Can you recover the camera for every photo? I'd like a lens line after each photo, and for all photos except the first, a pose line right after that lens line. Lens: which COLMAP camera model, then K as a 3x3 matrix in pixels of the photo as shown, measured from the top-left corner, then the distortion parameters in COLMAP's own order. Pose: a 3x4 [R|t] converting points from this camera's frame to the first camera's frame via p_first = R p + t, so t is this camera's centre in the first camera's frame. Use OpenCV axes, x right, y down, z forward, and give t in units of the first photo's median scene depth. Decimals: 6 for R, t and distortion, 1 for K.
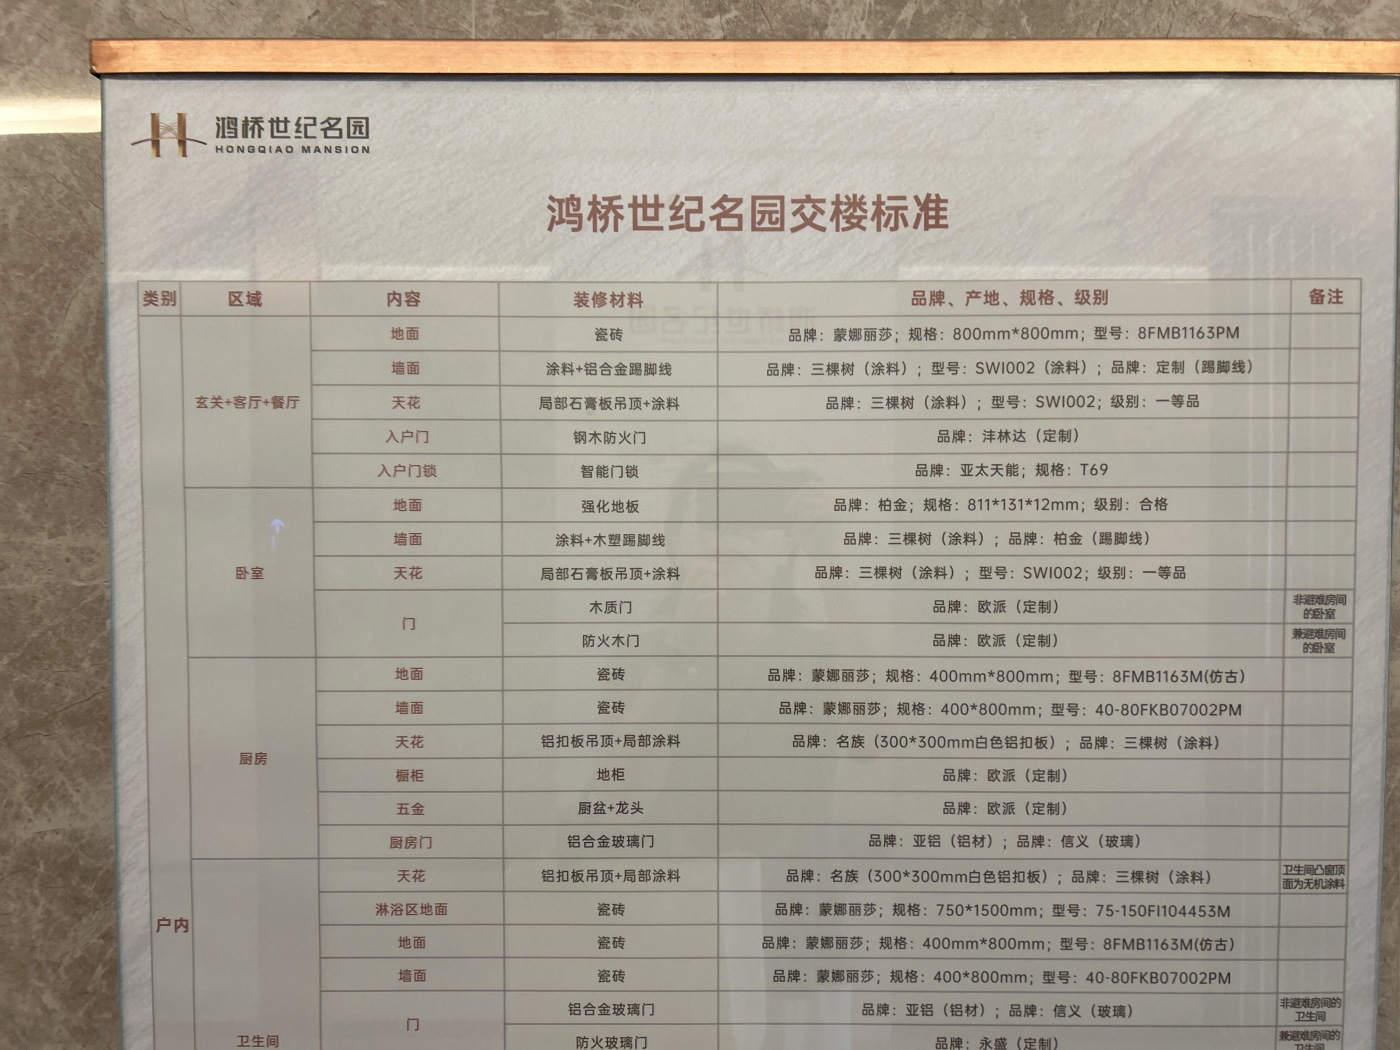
lens RADIAL K [[1063.3, 0, 703.3], [0, 1063.3, 557.4], [0, 0, 1]] dist [0.067717, -0.056452]
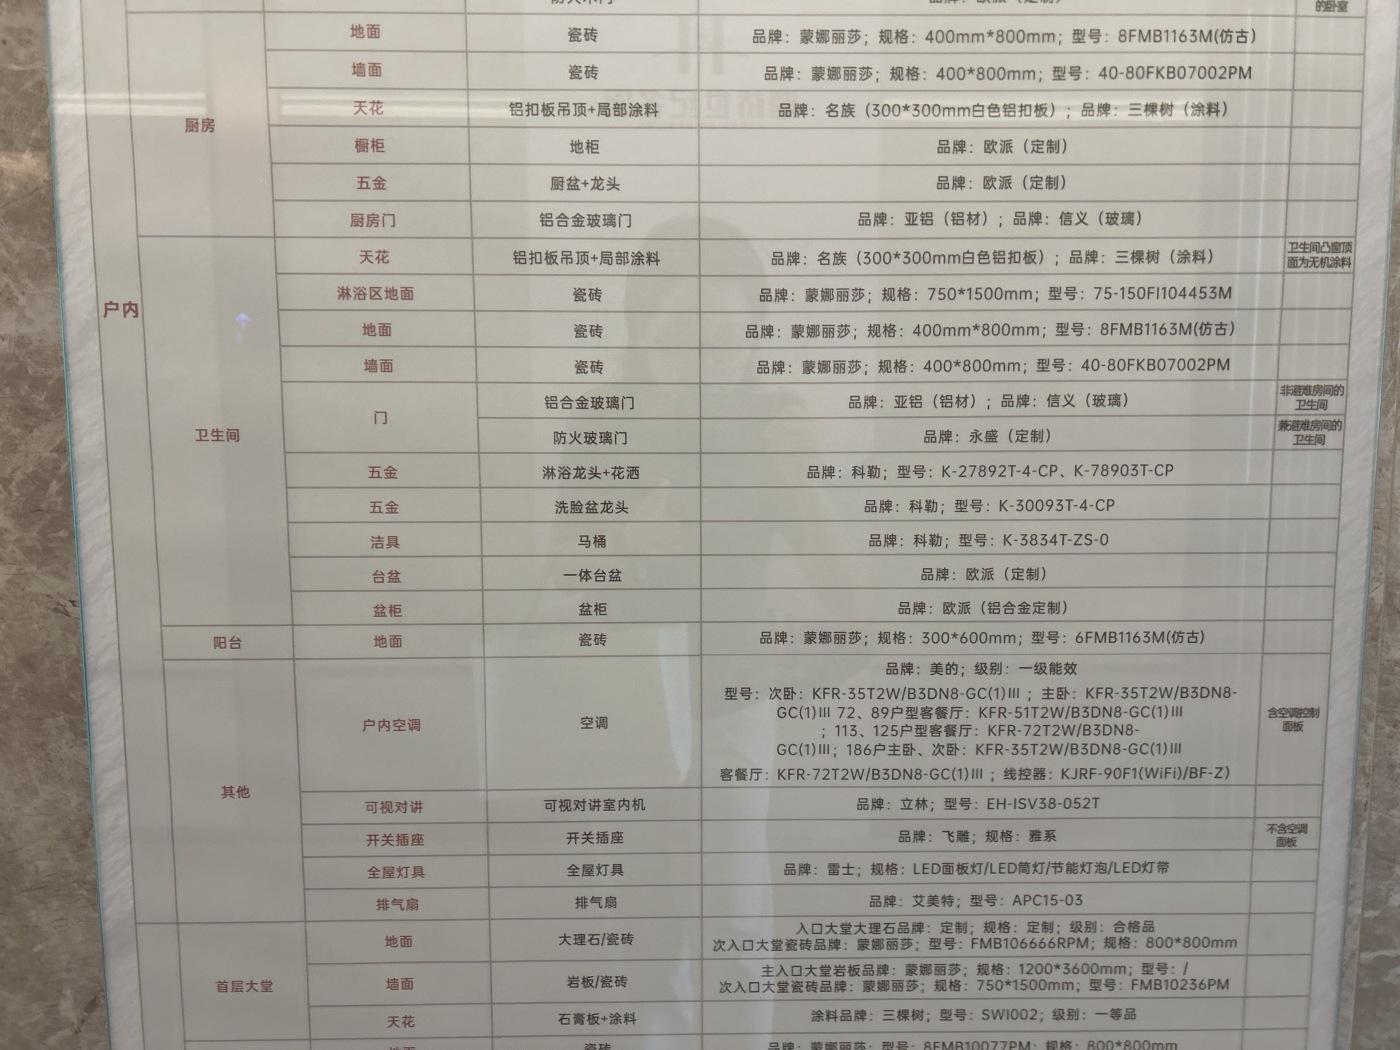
lens RADIAL K [[1063.3, 0, 703.4], [0, 1063.3, 592.4], [0, 0, 1]] dist [0.067717, -0.056452]
pose [[0.999828, -0.003705, 0.018166, -0.001007], [0.003014, 0.999275, 0.037952, 0.555796], [-0.018294, -0.037891, 0.999114, 0.039323]]
